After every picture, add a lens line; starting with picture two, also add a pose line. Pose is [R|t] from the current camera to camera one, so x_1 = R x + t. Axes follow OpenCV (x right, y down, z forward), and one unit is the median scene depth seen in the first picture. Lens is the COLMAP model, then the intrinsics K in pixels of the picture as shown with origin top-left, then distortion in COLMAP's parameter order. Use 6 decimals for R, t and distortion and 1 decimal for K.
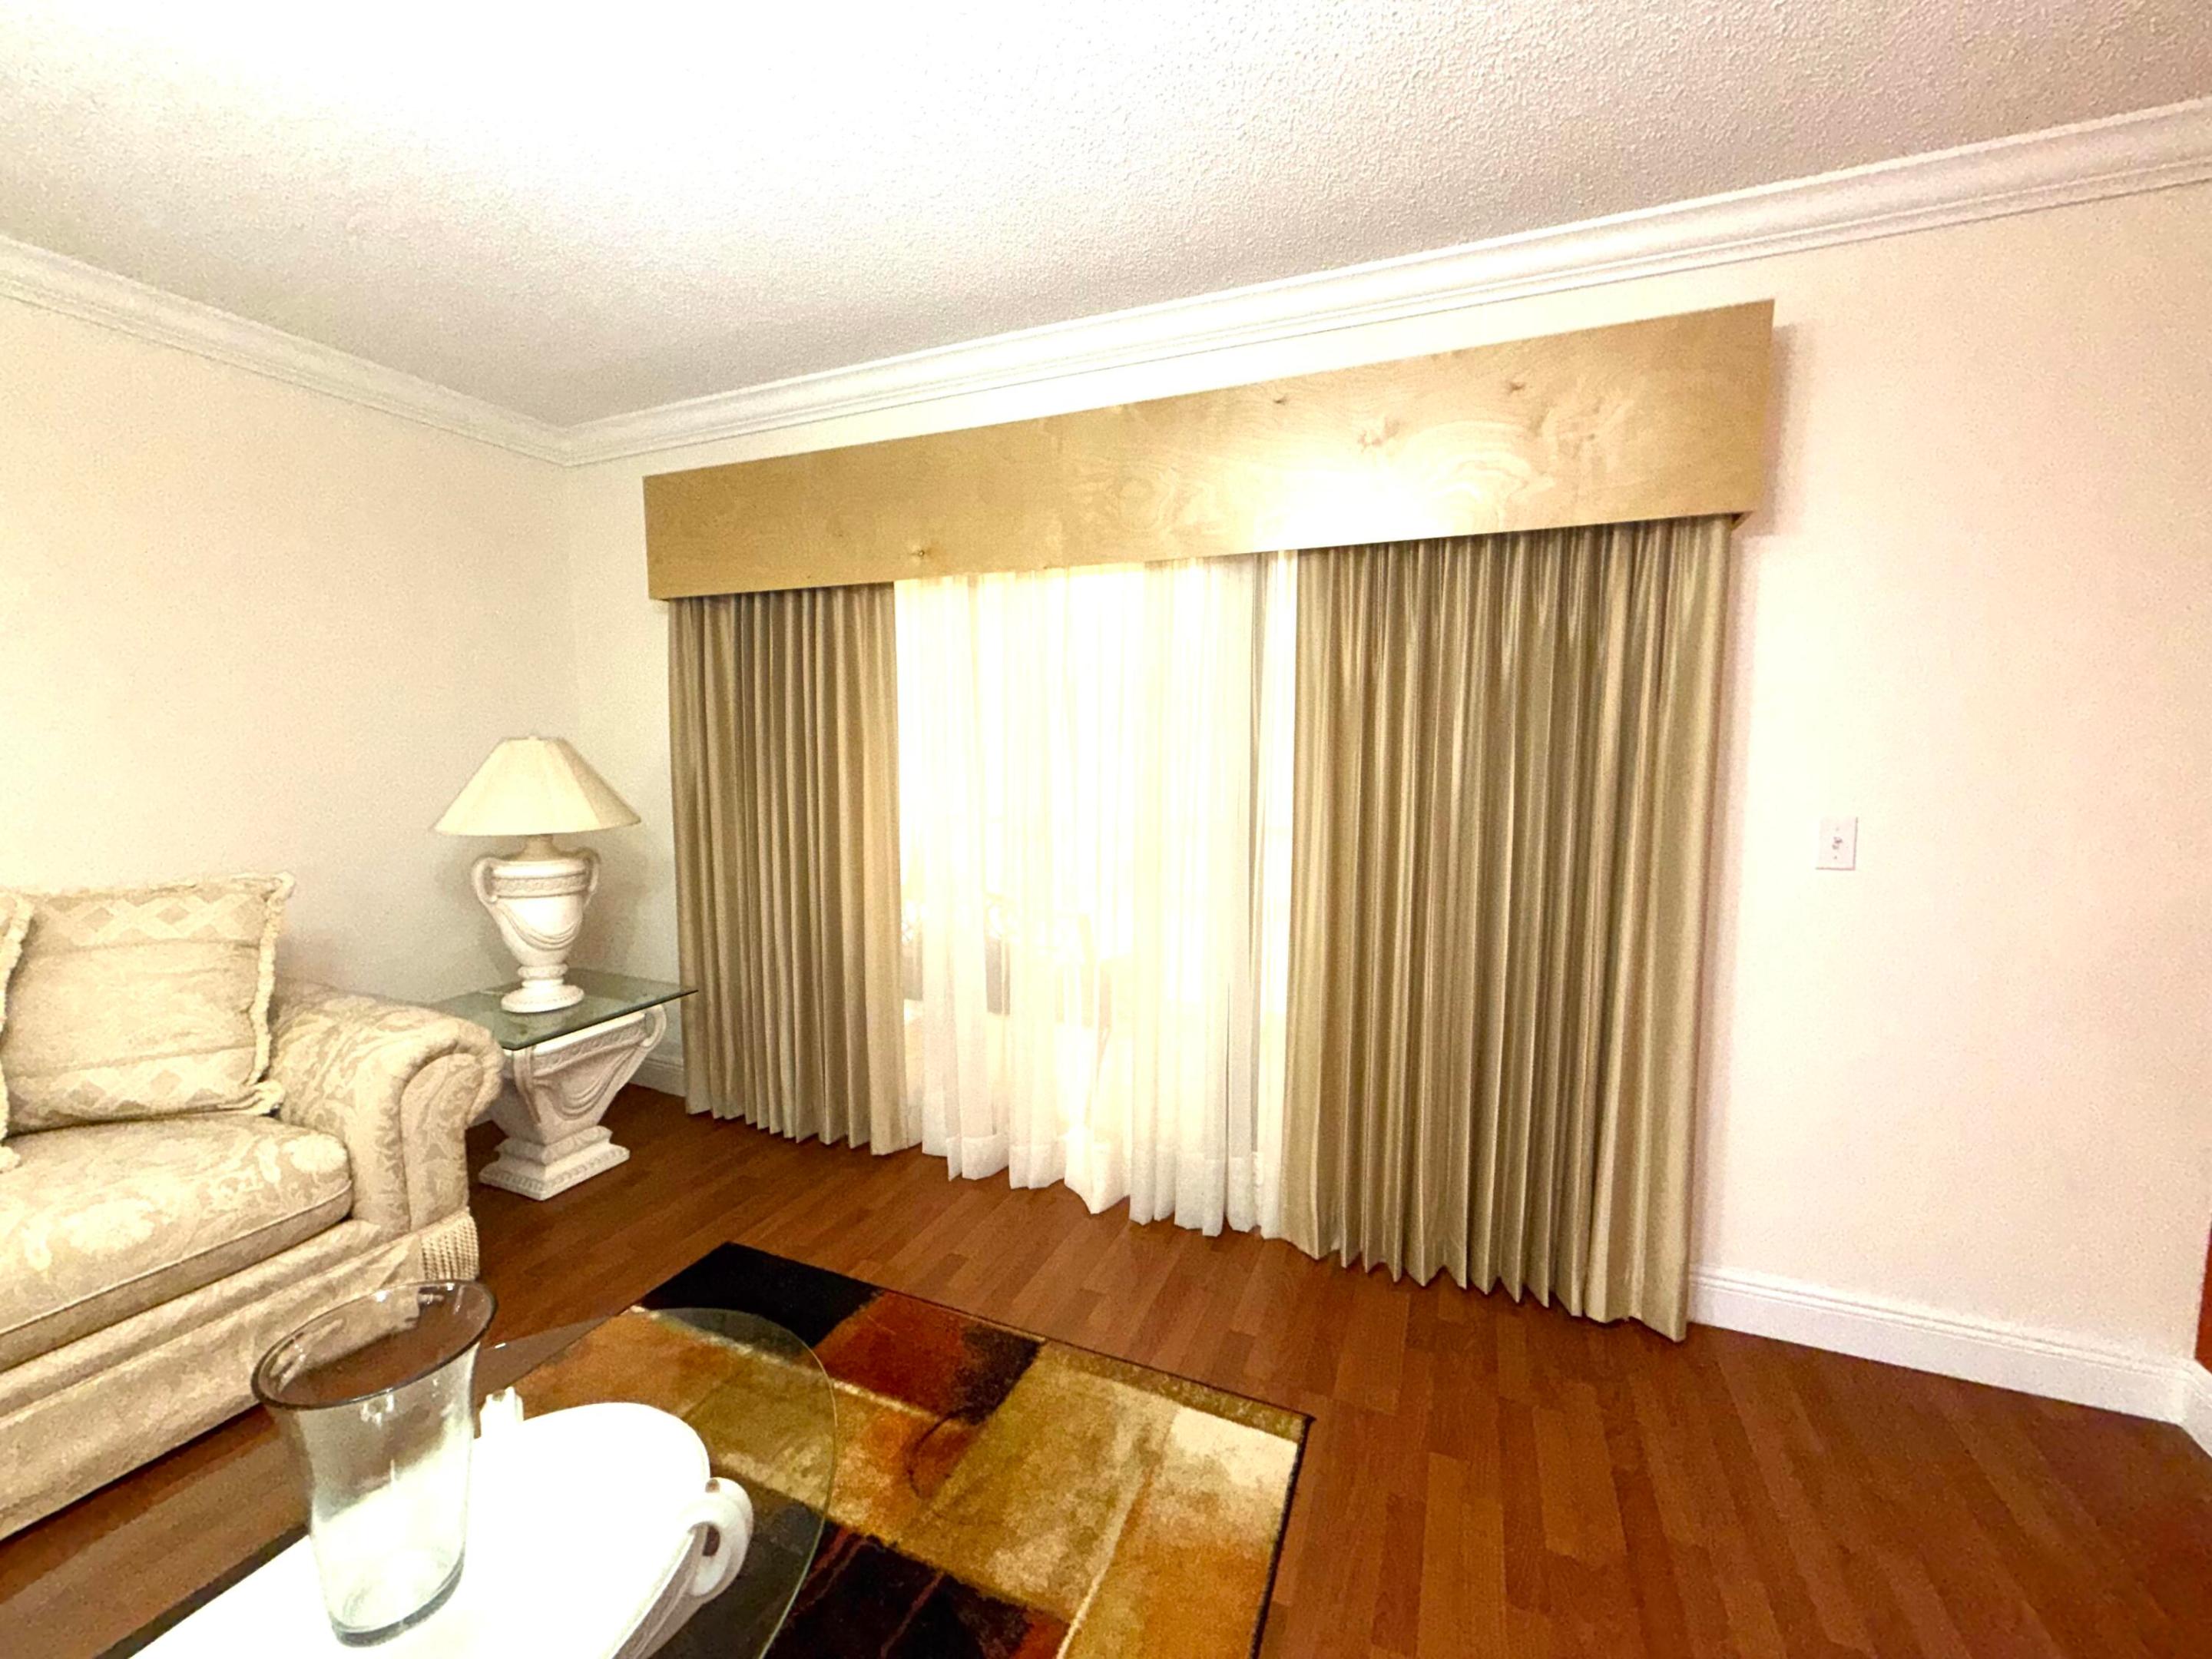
lens RADIAL K [[881.8, 0, 1096.3], [0, 881.8, 830.3], [0, 0, 1]] dist [0.000849, 0.000355]
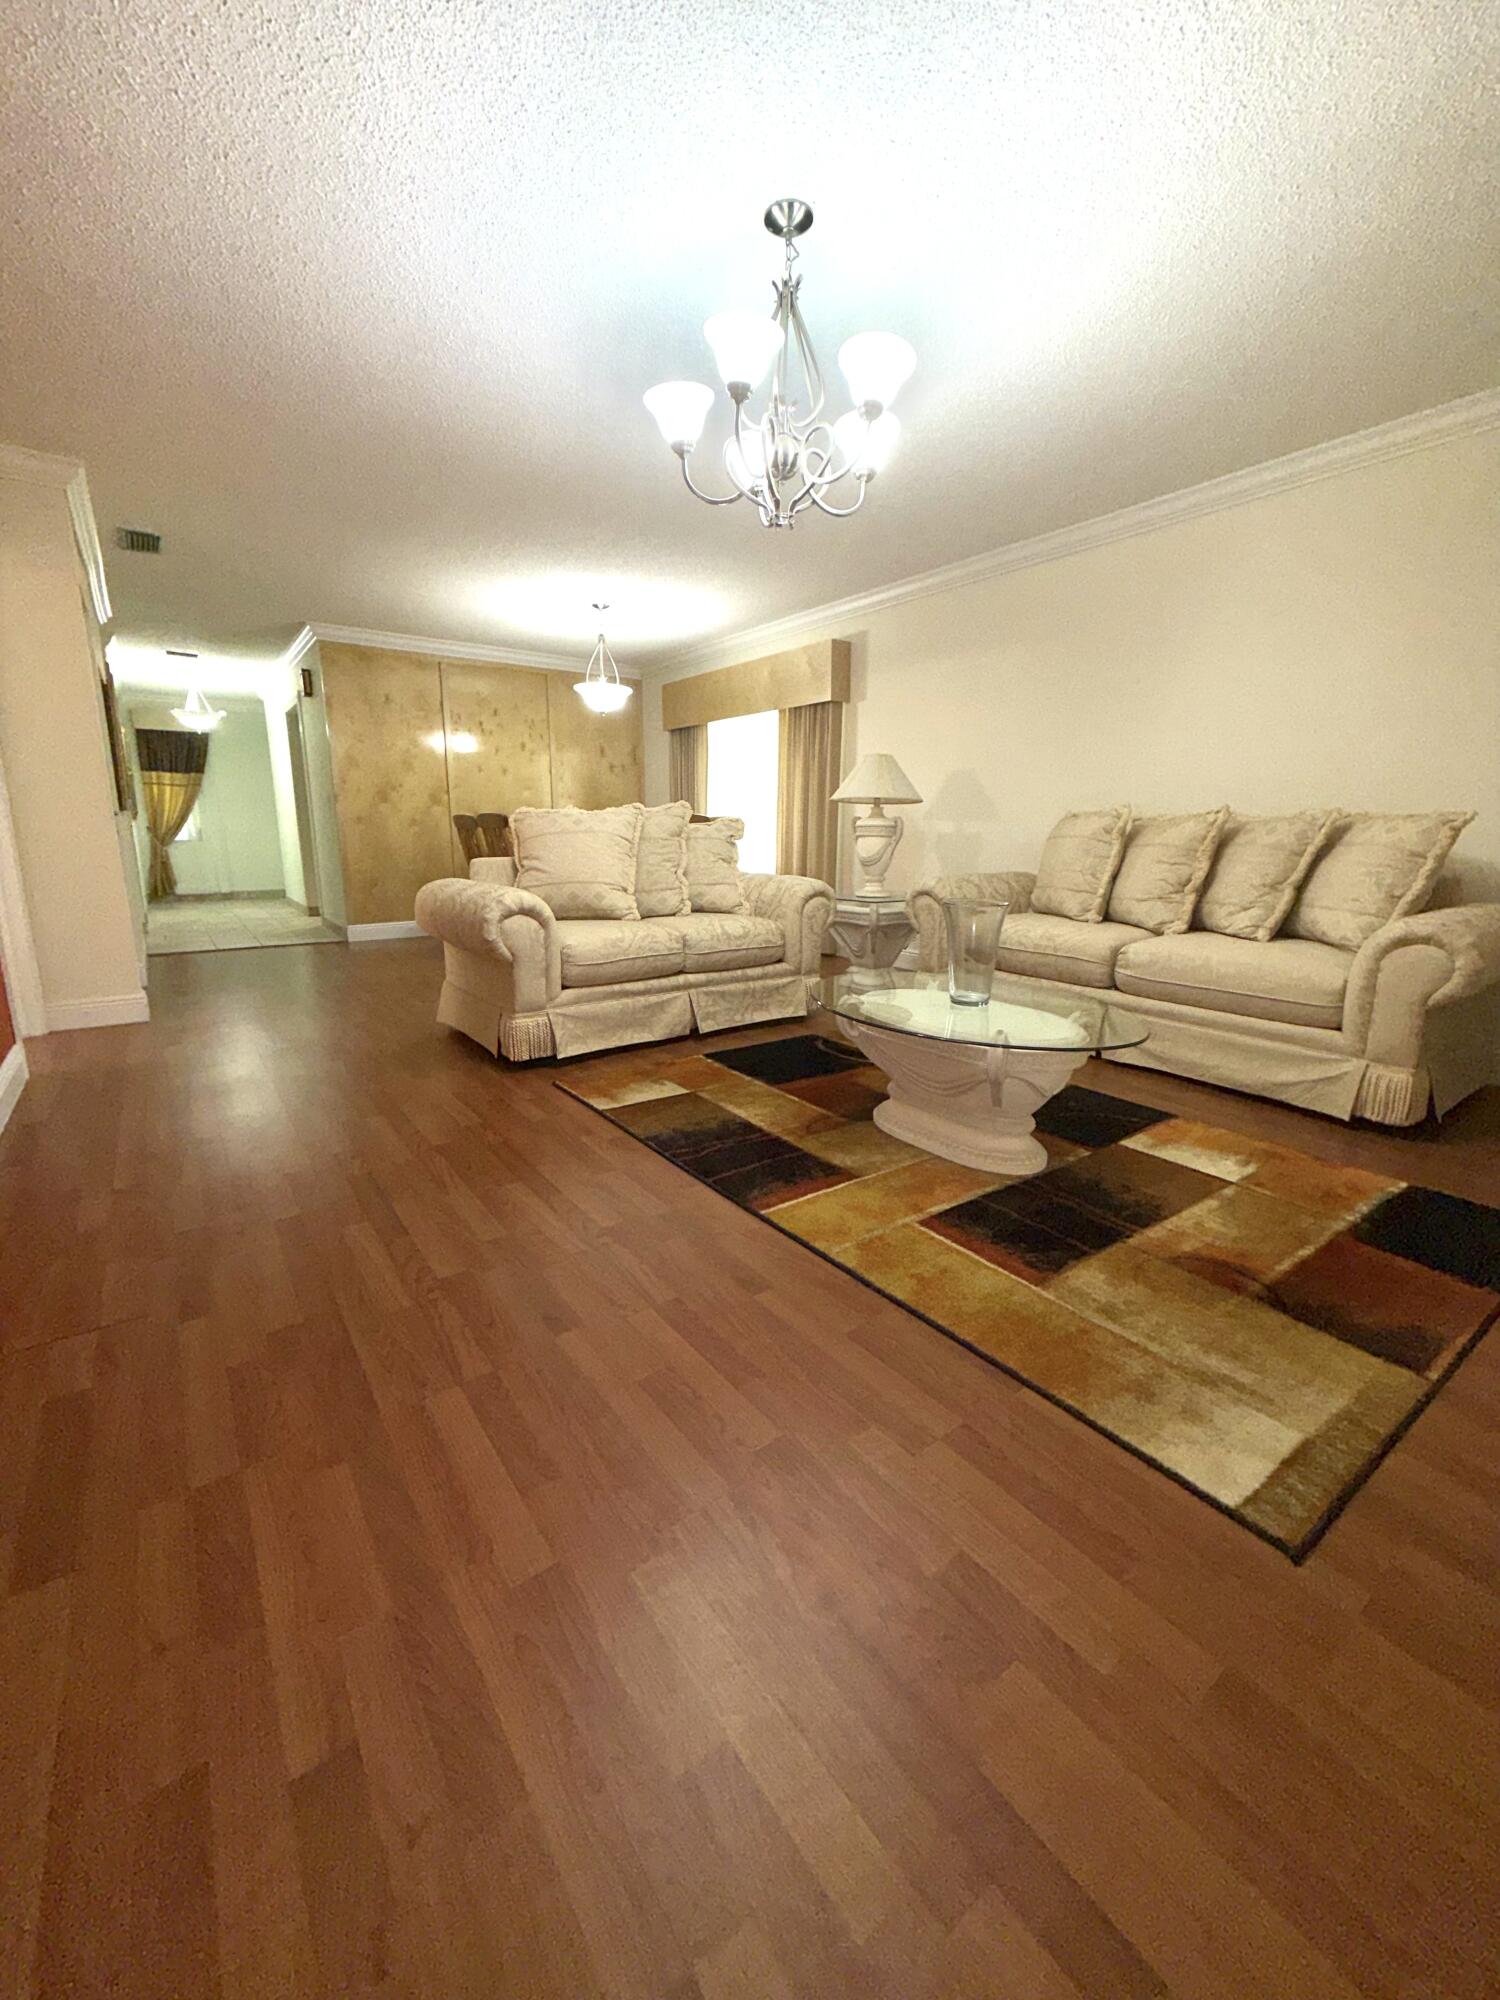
lens RADIAL K [[793.9, 0, 750.0], [0, 793.9, 1000.0], [0, 0, 1]] dist [-0.002490, -0.000110]
pose [[-0.513599, 0.171515, -0.840713, 0.782985], [-0.097119, 0.961900, 0.255570, 0.137811], [0.852516, 0.212910, -0.477374, 0.755899]]
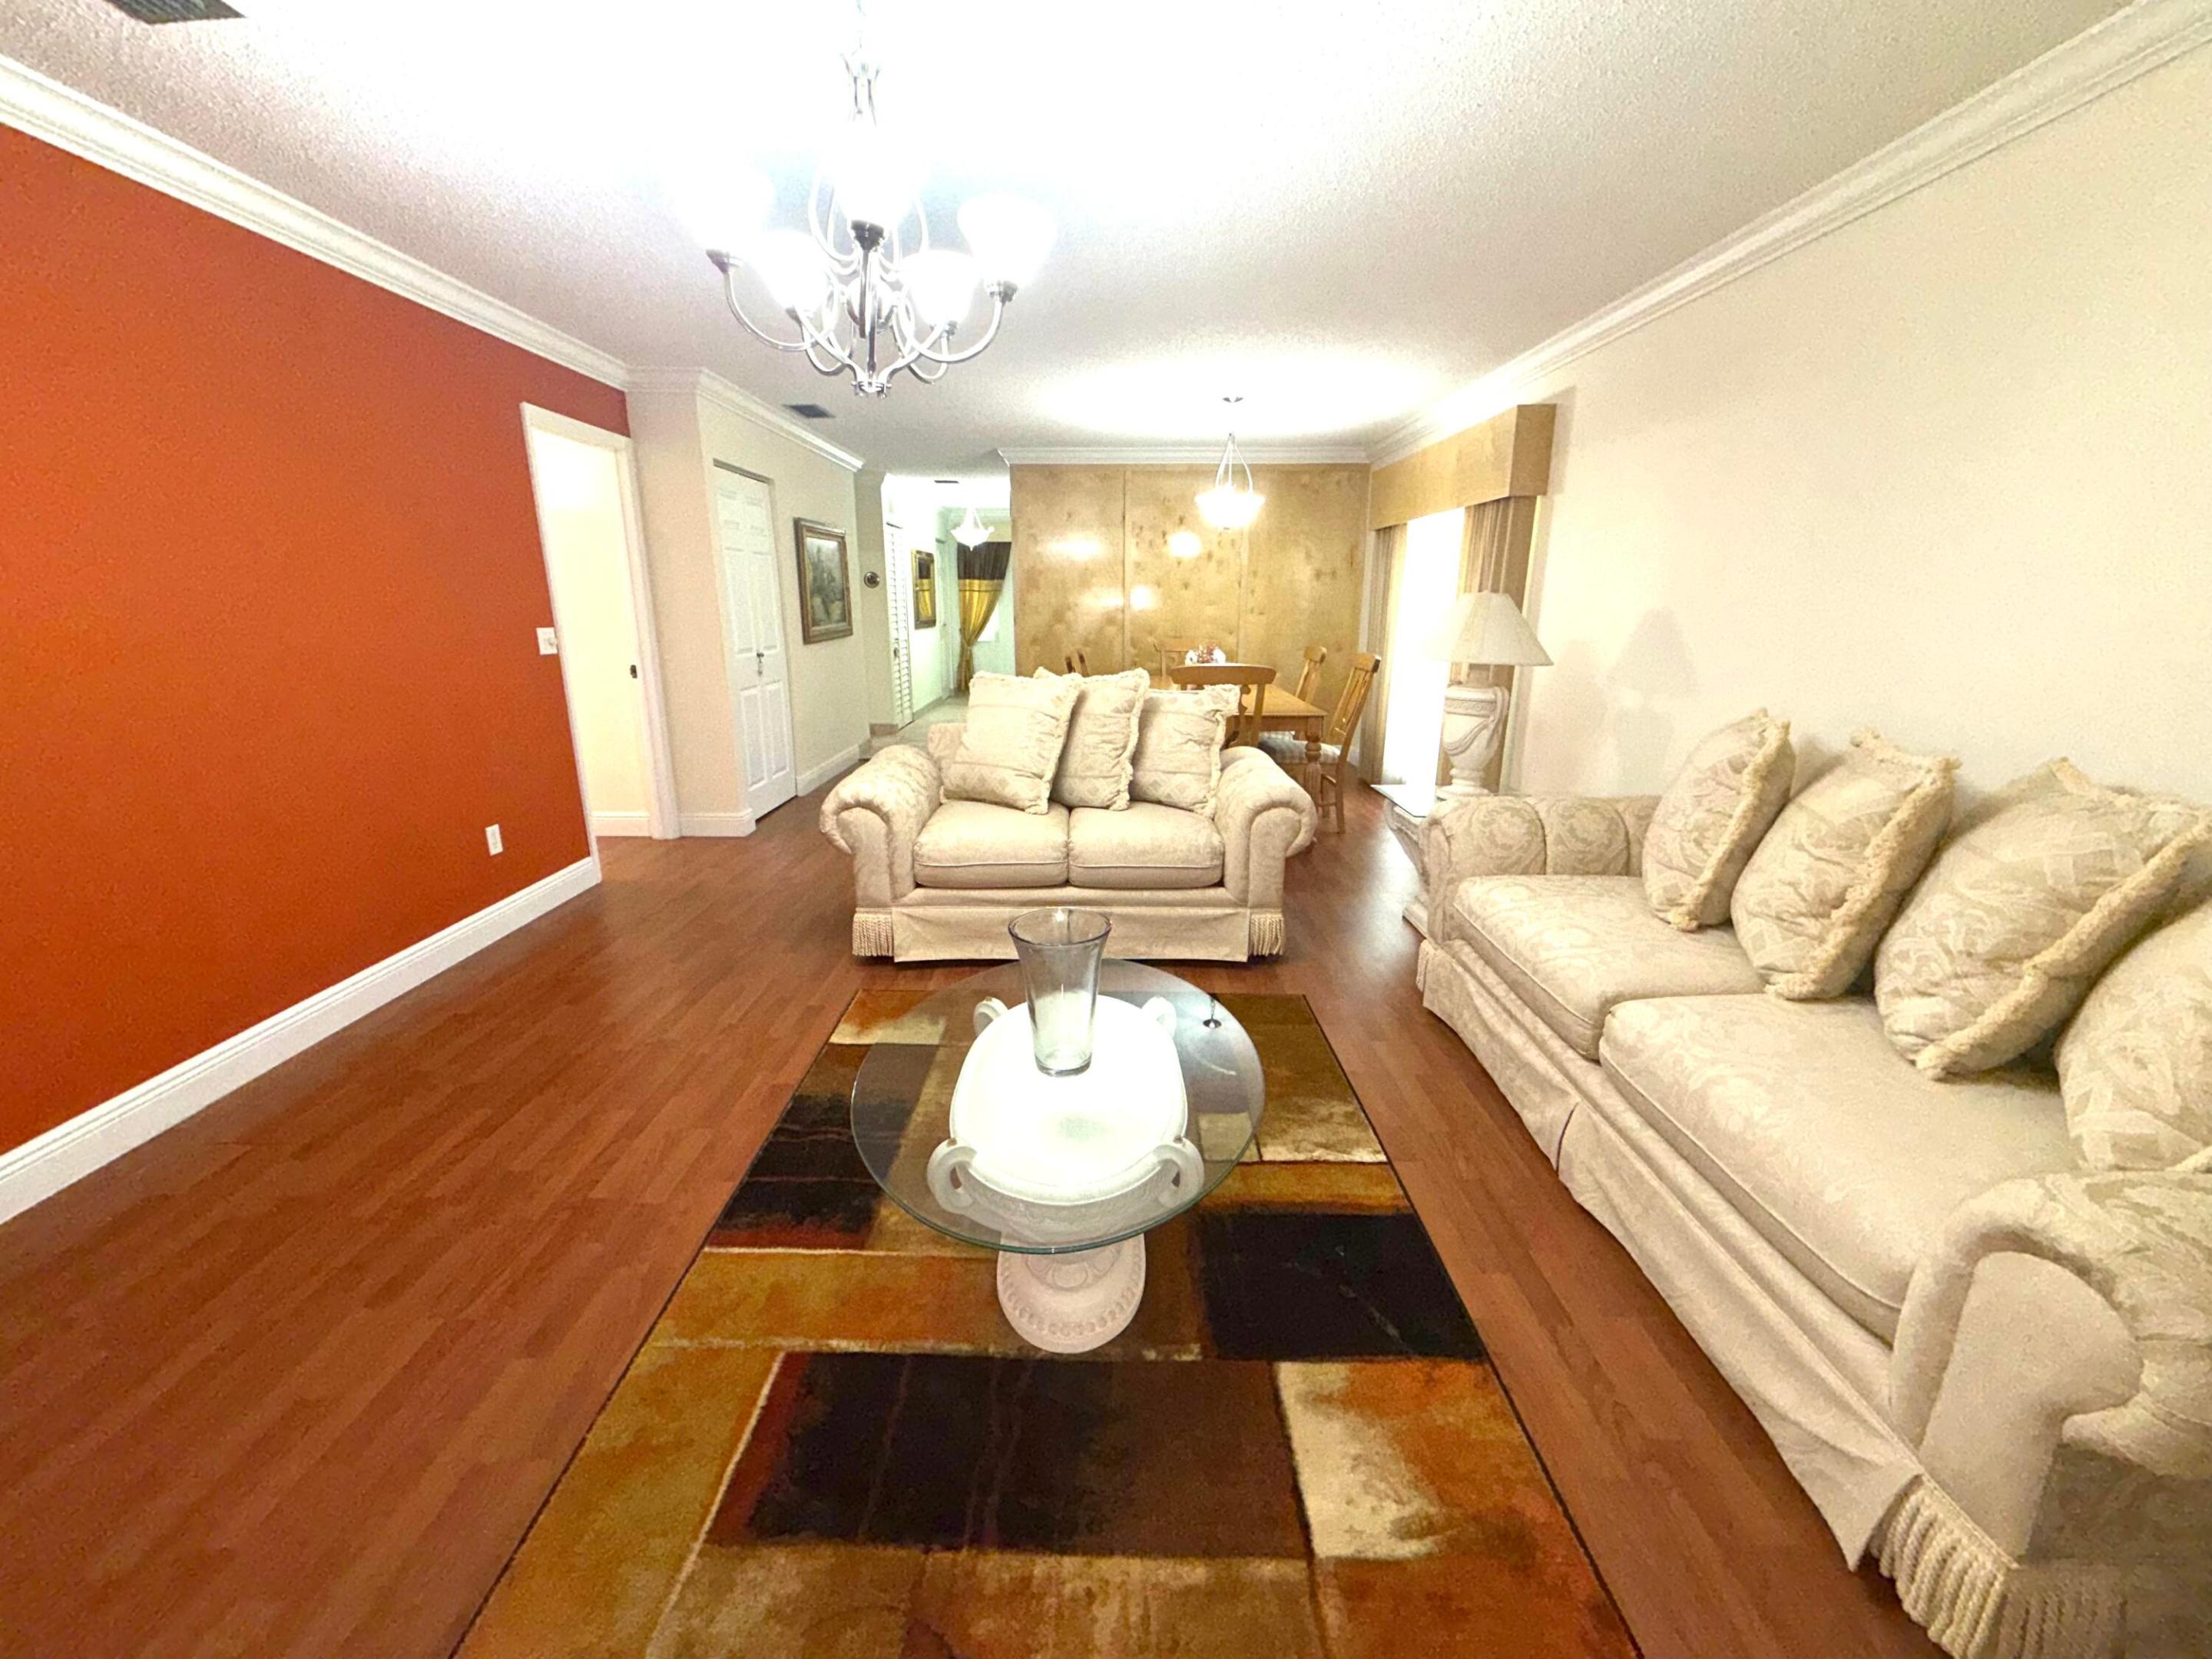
lens RADIAL K [[881.8, 0, 1096.3], [0, 881.8, 830.3], [0, 0, 1]] dist [0.000849, 0.000355]
pose [[-0.925280, 0.090754, -0.368267, -0.095553], [-0.044583, 0.938196, 0.343220, -0.114872], [0.376655, 0.333993, -0.864048, 1.172310]]
